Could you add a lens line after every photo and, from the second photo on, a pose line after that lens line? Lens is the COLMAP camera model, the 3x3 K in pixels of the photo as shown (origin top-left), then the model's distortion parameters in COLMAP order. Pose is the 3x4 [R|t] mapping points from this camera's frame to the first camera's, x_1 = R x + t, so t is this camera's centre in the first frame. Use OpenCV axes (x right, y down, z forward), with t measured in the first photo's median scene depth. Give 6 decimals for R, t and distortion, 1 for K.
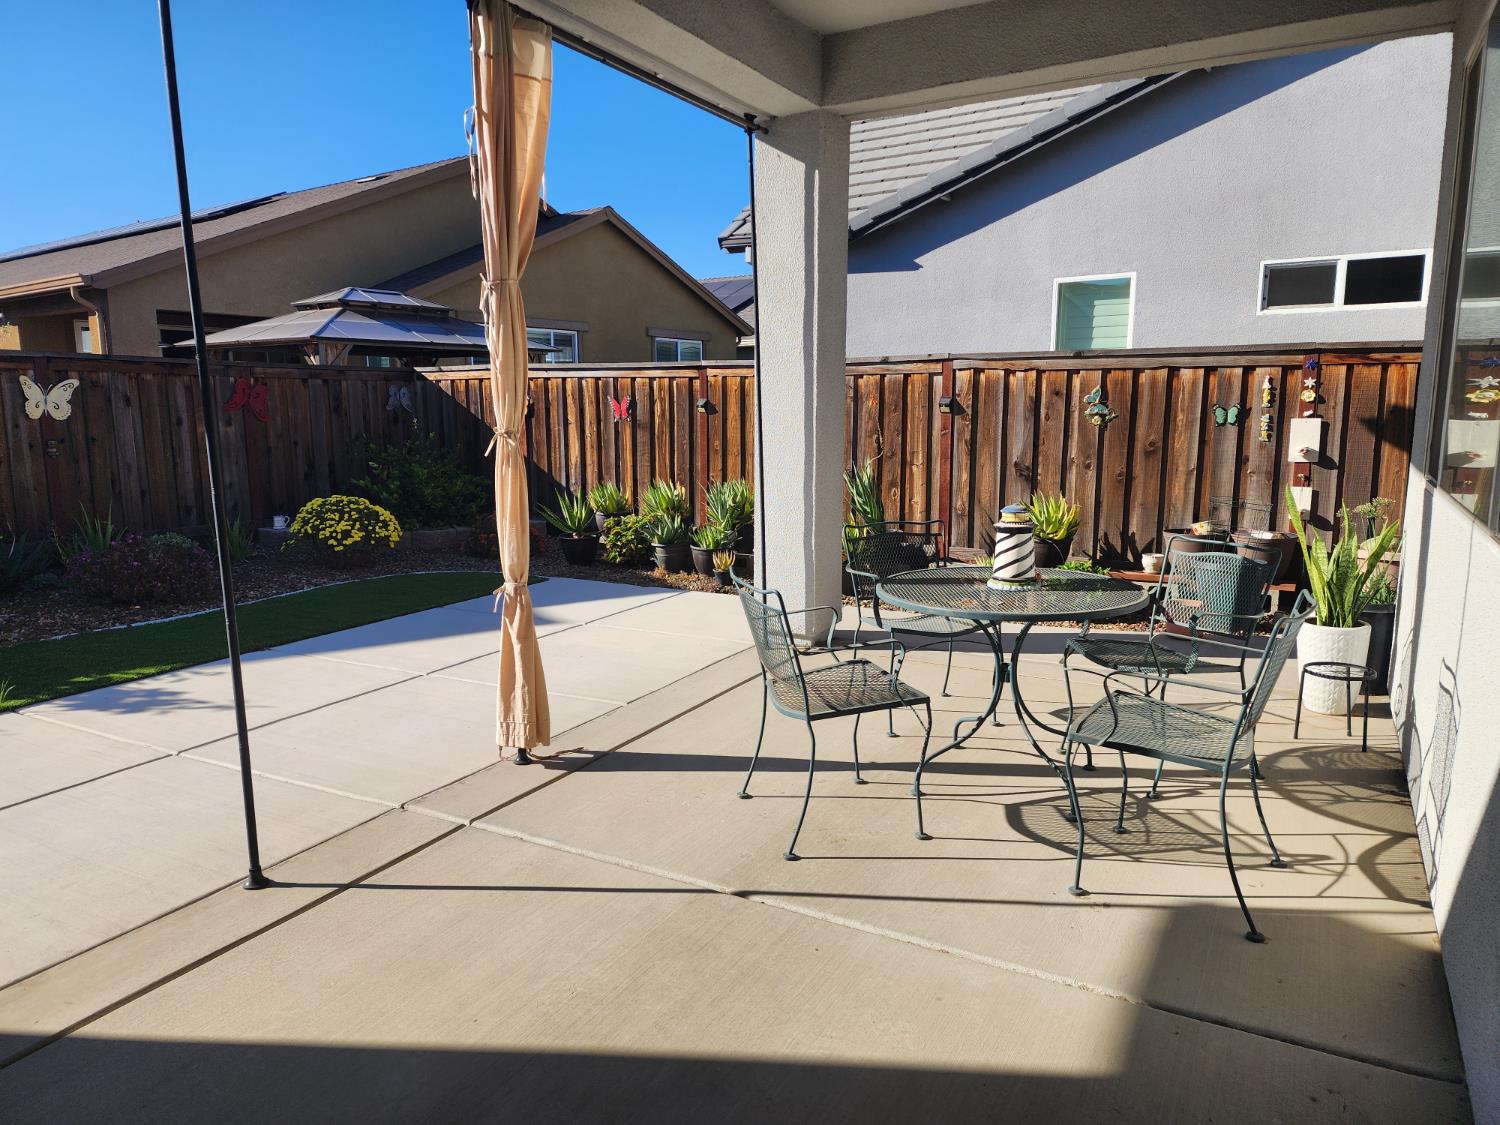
lens RADIAL K [[987.1, 0, 724.1], [0, 987.1, 558.9], [0, 0, 1]] dist [0.129847, -0.161788]
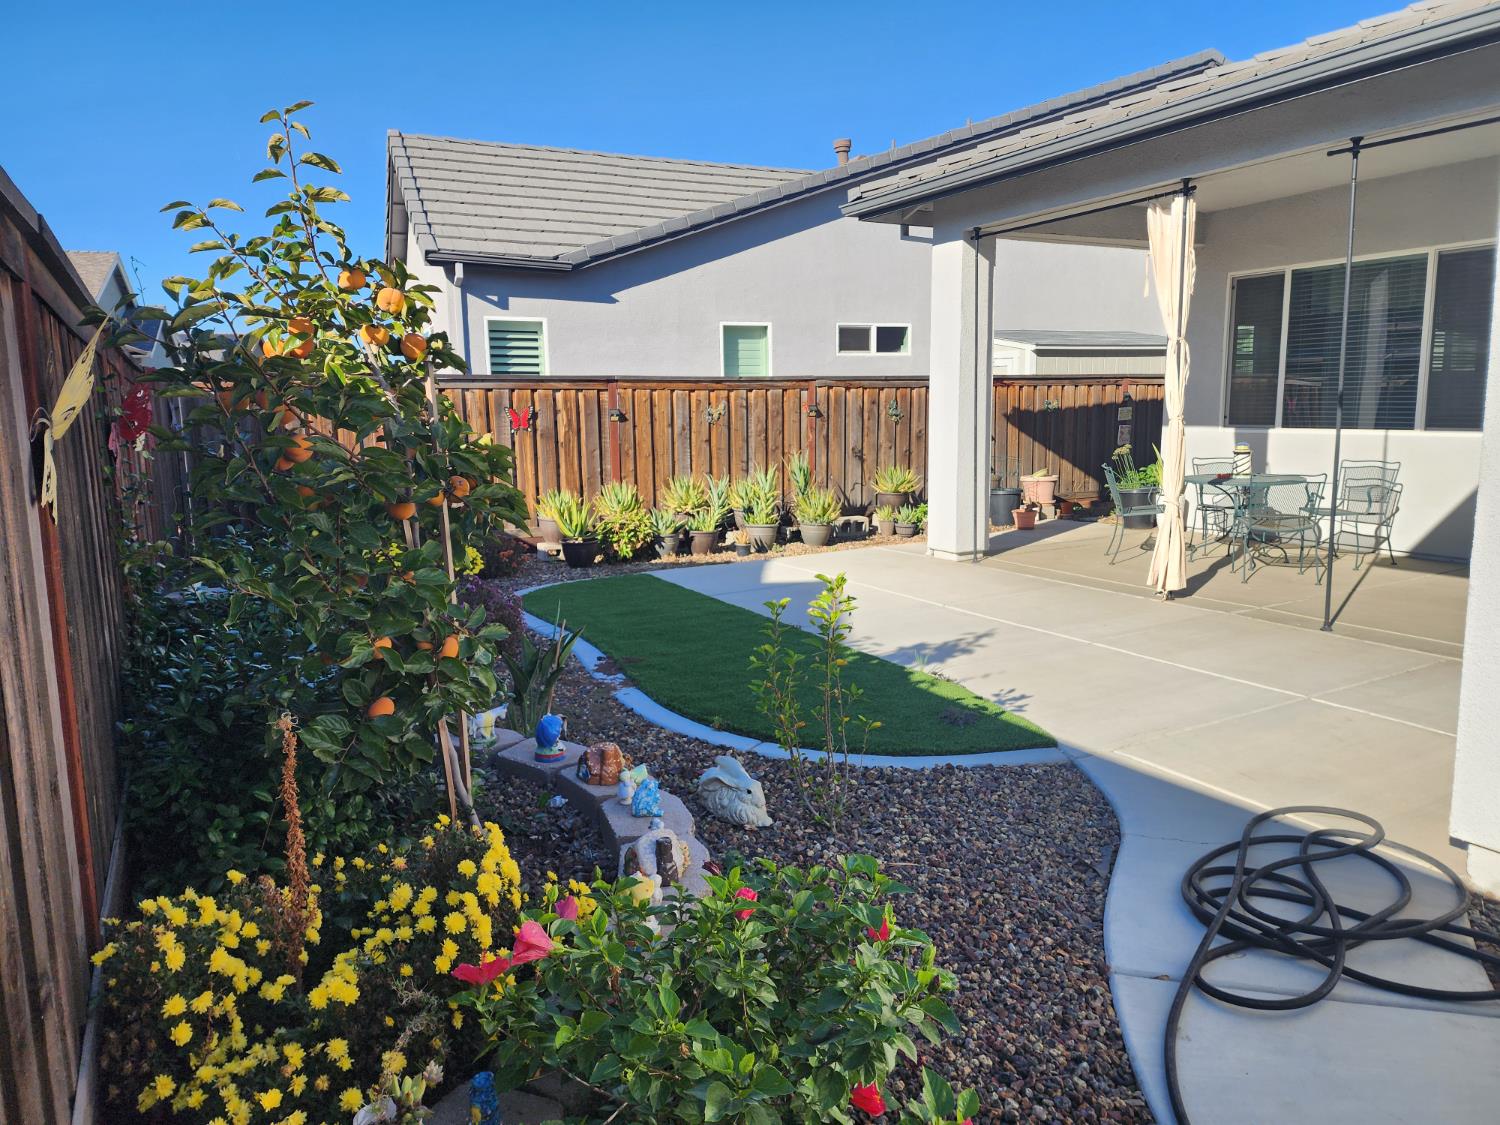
lens RADIAL K [[1018.8, 0, 750.0], [0, 1018.8, 562.5], [0, 0, 1]] dist [0.020762, -0.001781]
pose [[0.510462, -0.134709, 0.849283, -0.938903], [0.152501, 0.986179, 0.064762, -0.043069], [-0.846269, 0.096458, 0.523950, 0.294206]]
